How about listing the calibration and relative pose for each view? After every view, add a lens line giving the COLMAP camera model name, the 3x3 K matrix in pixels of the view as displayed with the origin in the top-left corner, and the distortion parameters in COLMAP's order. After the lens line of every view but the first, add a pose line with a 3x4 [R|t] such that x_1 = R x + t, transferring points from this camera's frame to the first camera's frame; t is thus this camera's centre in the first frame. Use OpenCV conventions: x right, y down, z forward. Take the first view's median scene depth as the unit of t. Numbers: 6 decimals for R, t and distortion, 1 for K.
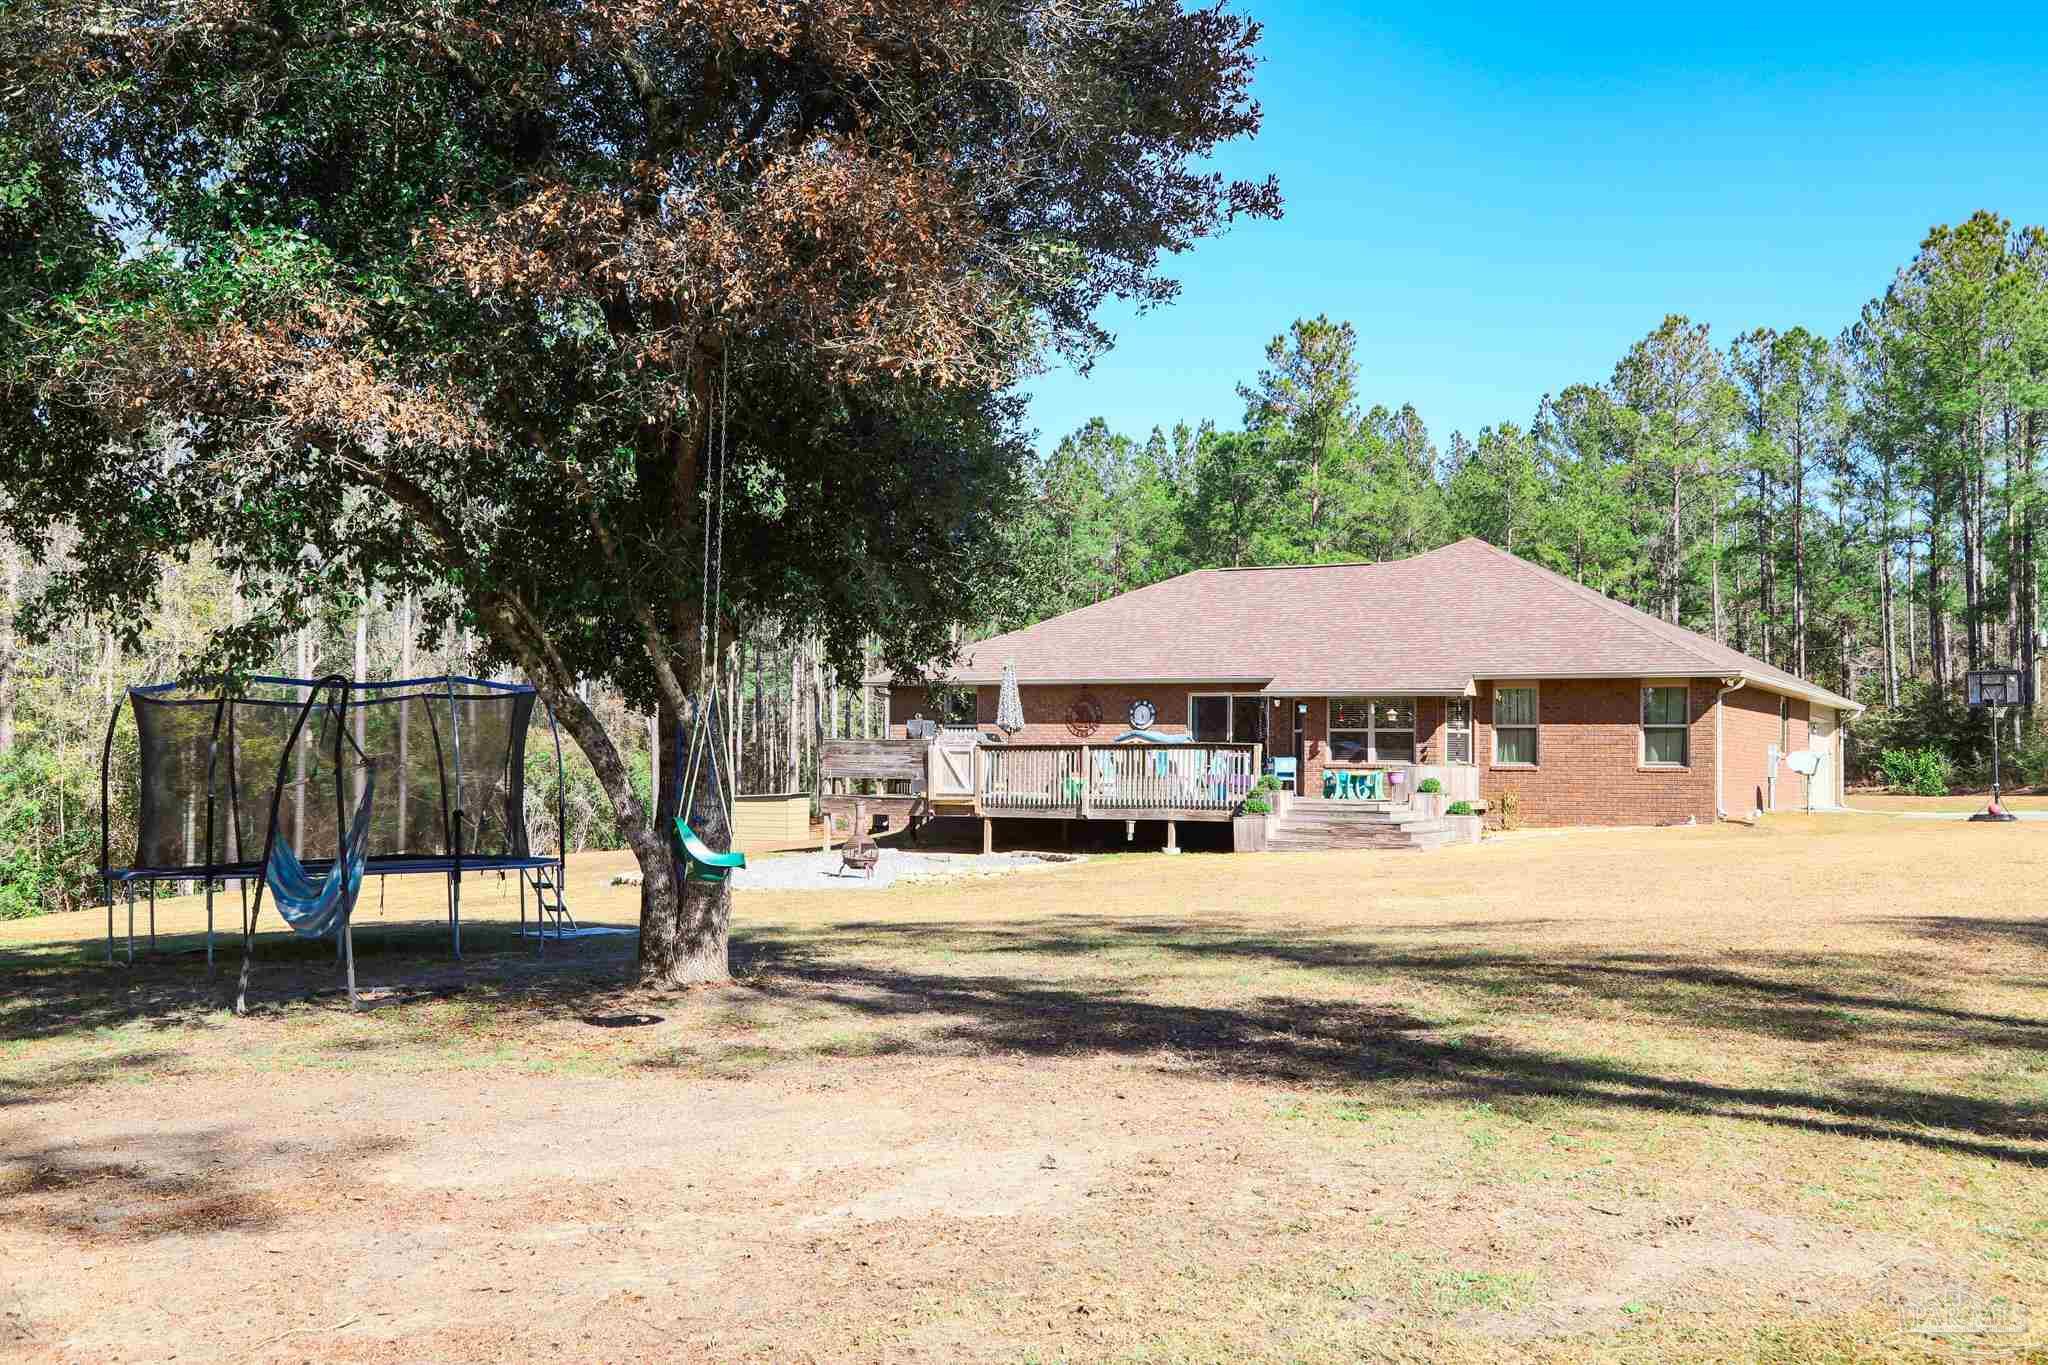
lens RADIAL K [[1888.0, 0, 1022.1], [0, 1888.0, 675.7], [0, 0, 1]] dist [-0.091916, 0.000000]
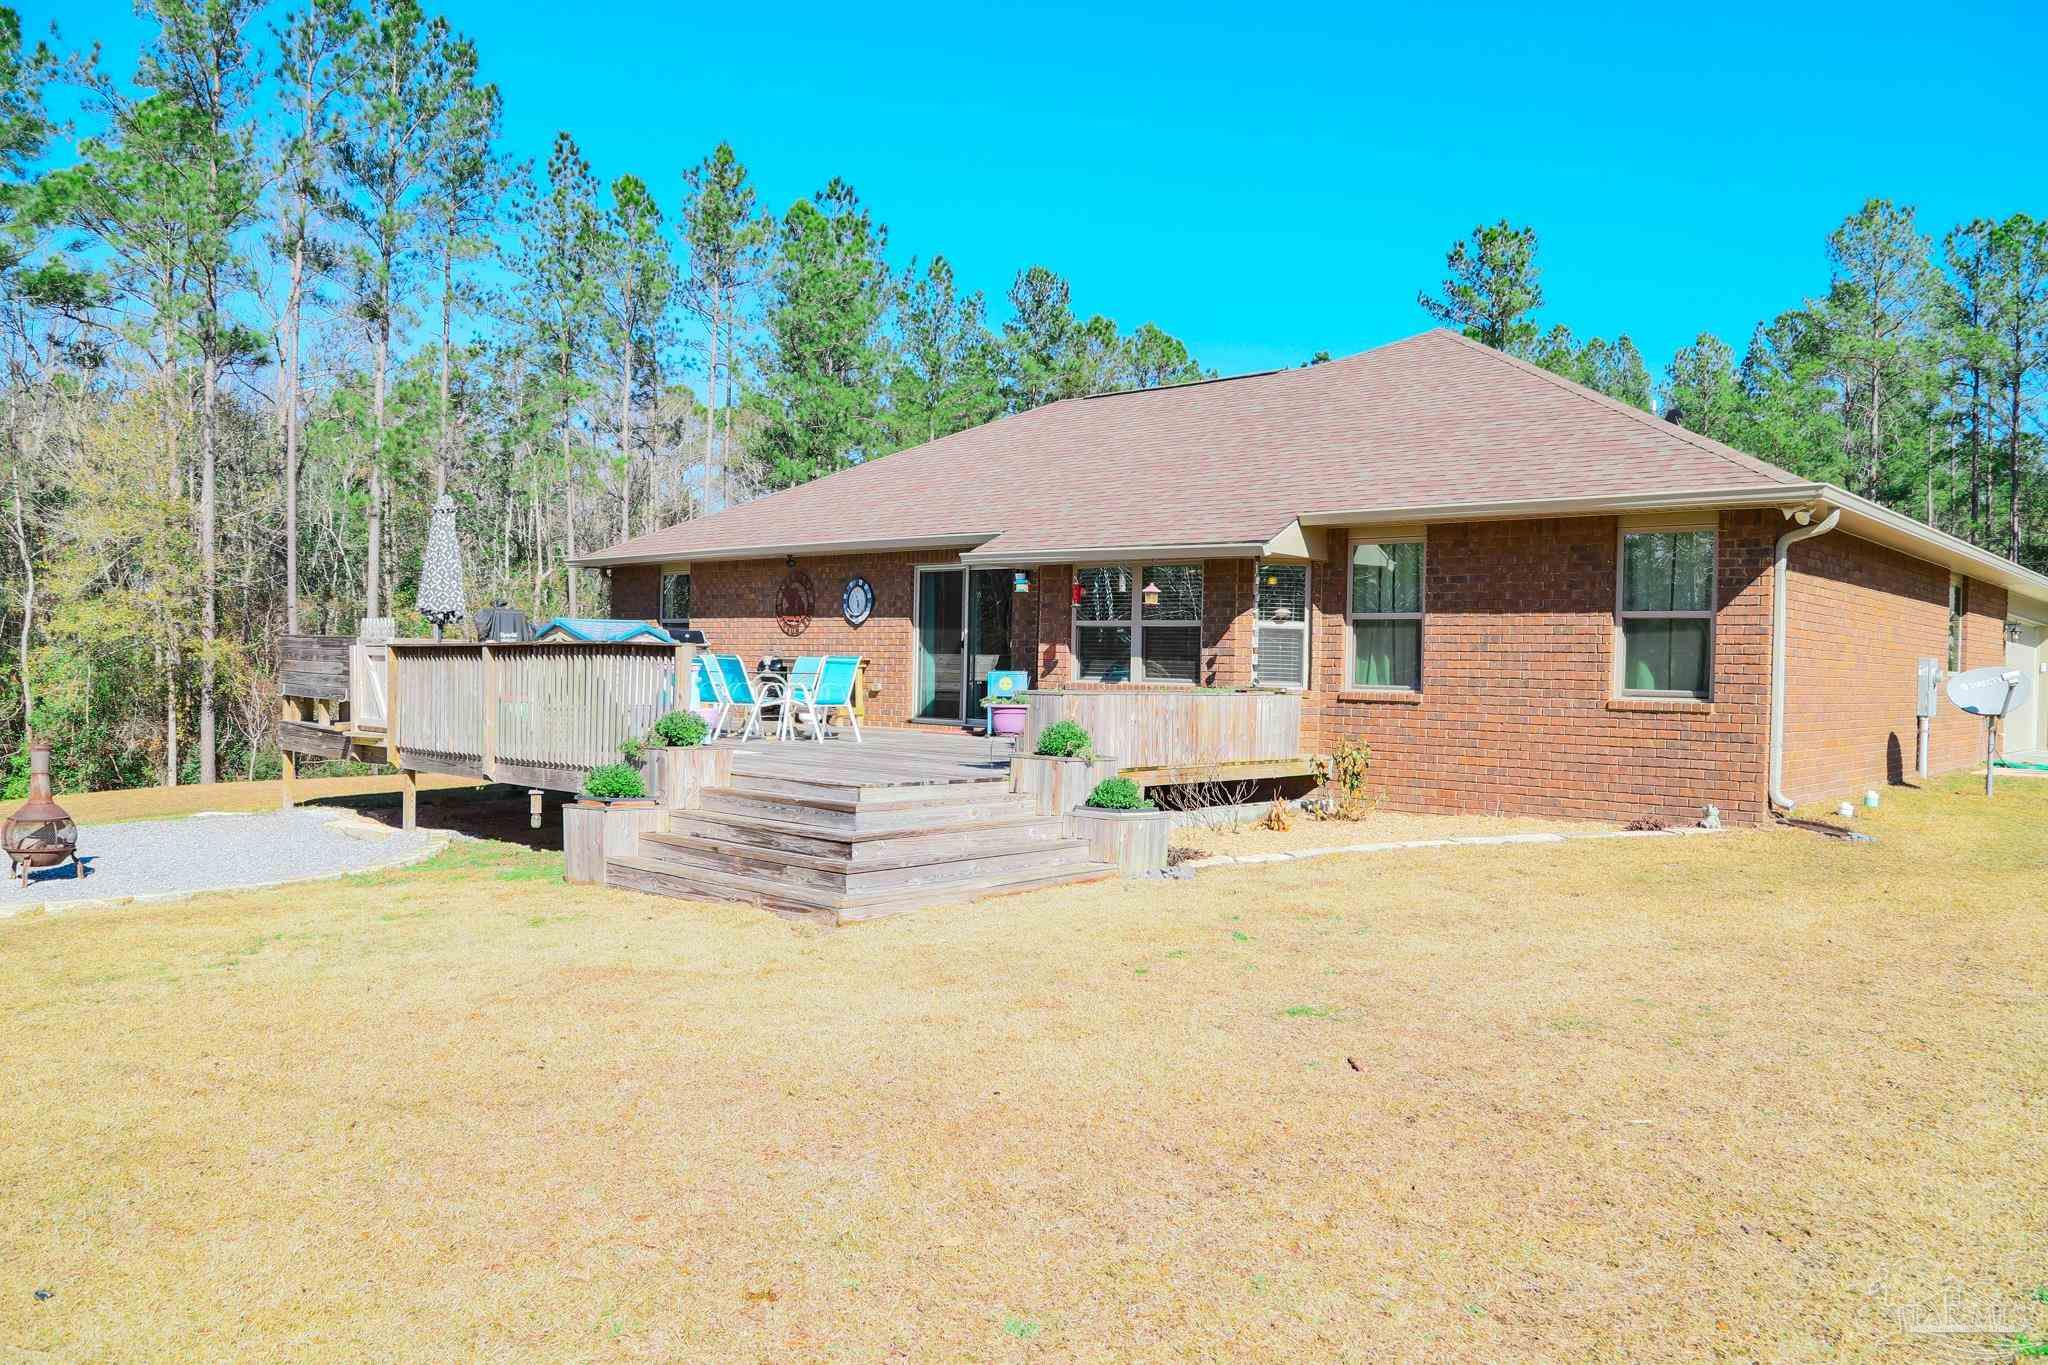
lens RADIAL K [[1476.8, 0, 1033.1], [0, 1476.8, 668.6], [0, 0, 1]] dist [-0.120161, 0.041683]
pose [[0.976419, 0.009141, -0.215689, 0.253940], [0.000800, 0.998943, 0.045955, 0.022408], [0.215881, -0.045044, 0.975380, 0.576878]]
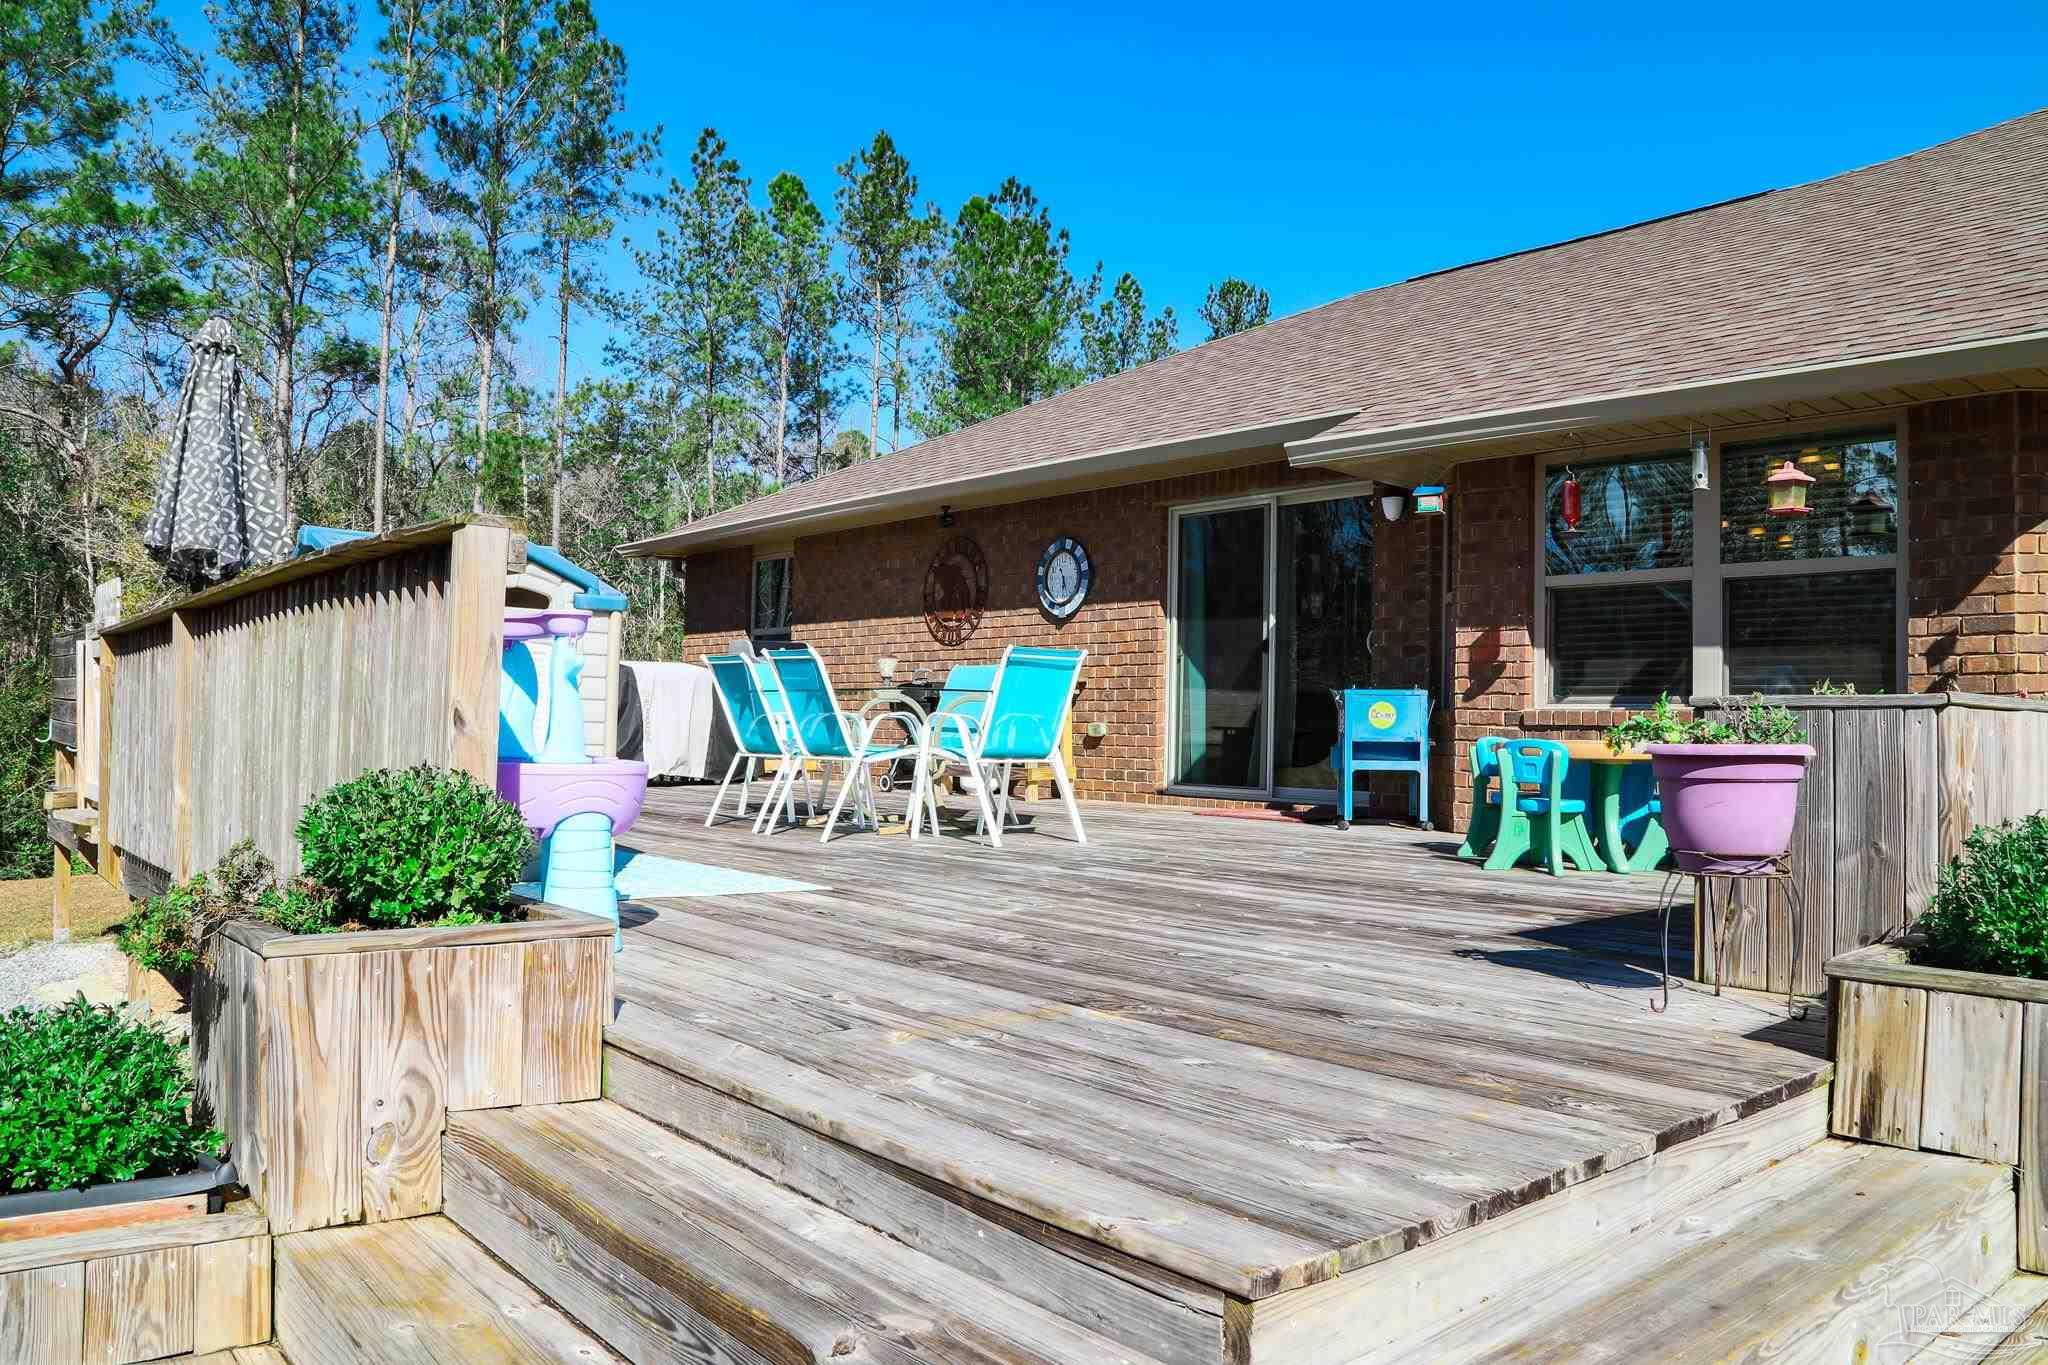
lens RADIAL K [[1476.8, 0, 1003.6], [0, 1476.8, 695.0], [0, 0, 1]] dist [-0.120161, 0.041683]
pose [[0.936228, -0.003982, -0.351371, 0.168237], [0.012935, 0.999649, 0.023135, 0.039918], [0.351156, -0.026205, 0.935950, 0.805317]]
